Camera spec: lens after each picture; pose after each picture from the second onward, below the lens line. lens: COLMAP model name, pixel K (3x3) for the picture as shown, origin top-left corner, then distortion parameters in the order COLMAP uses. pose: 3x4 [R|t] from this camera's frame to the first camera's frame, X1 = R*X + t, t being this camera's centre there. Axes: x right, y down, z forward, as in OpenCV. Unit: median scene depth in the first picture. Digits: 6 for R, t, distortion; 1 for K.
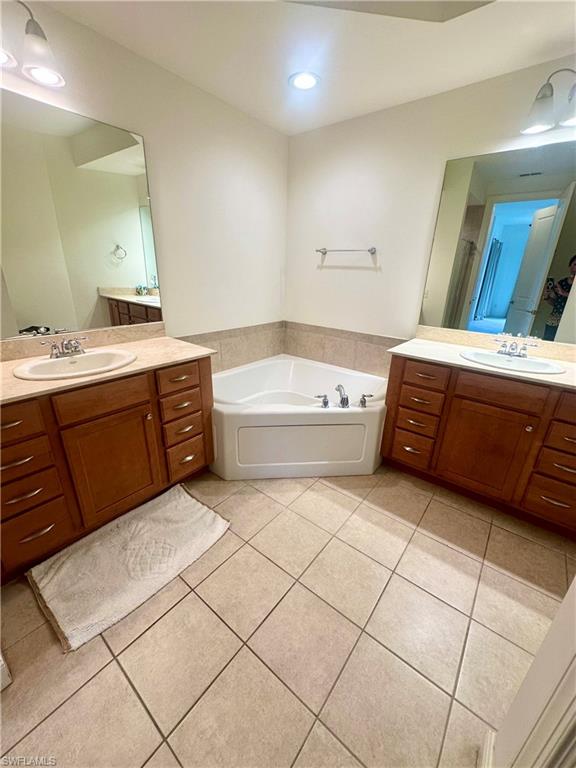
lens RADIAL K [[308.7, 0, 289.5], [0, 308.7, 384.5], [0, 0, 1]] dist [0.001553, 0.000051]
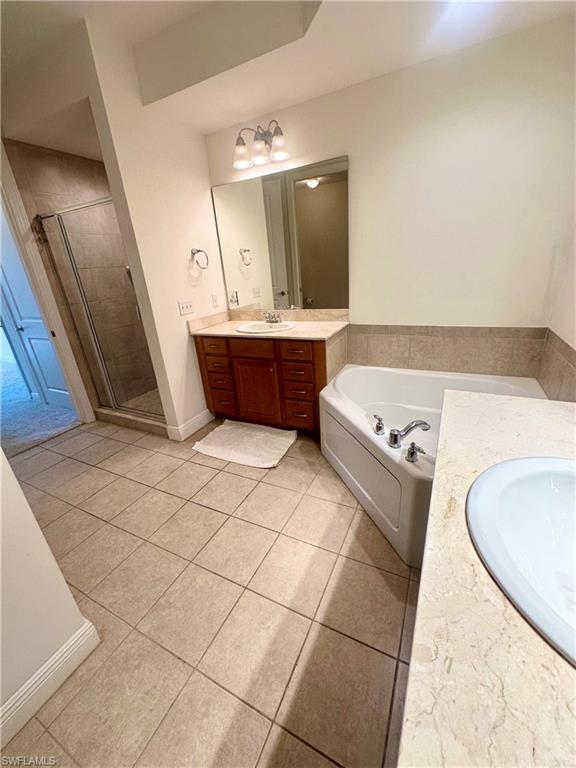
lens RADIAL K [[308.7, 0, 289.9], [0, 308.7, 384.0], [0, 0, 1]] dist [0.001553, 0.000051]
pose [[0.201104, 0.310899, -0.928924, 0.858340], [-0.268263, 0.929524, 0.253023, -0.205453], [0.942121, 0.198312, 0.270333, 0.612018]]
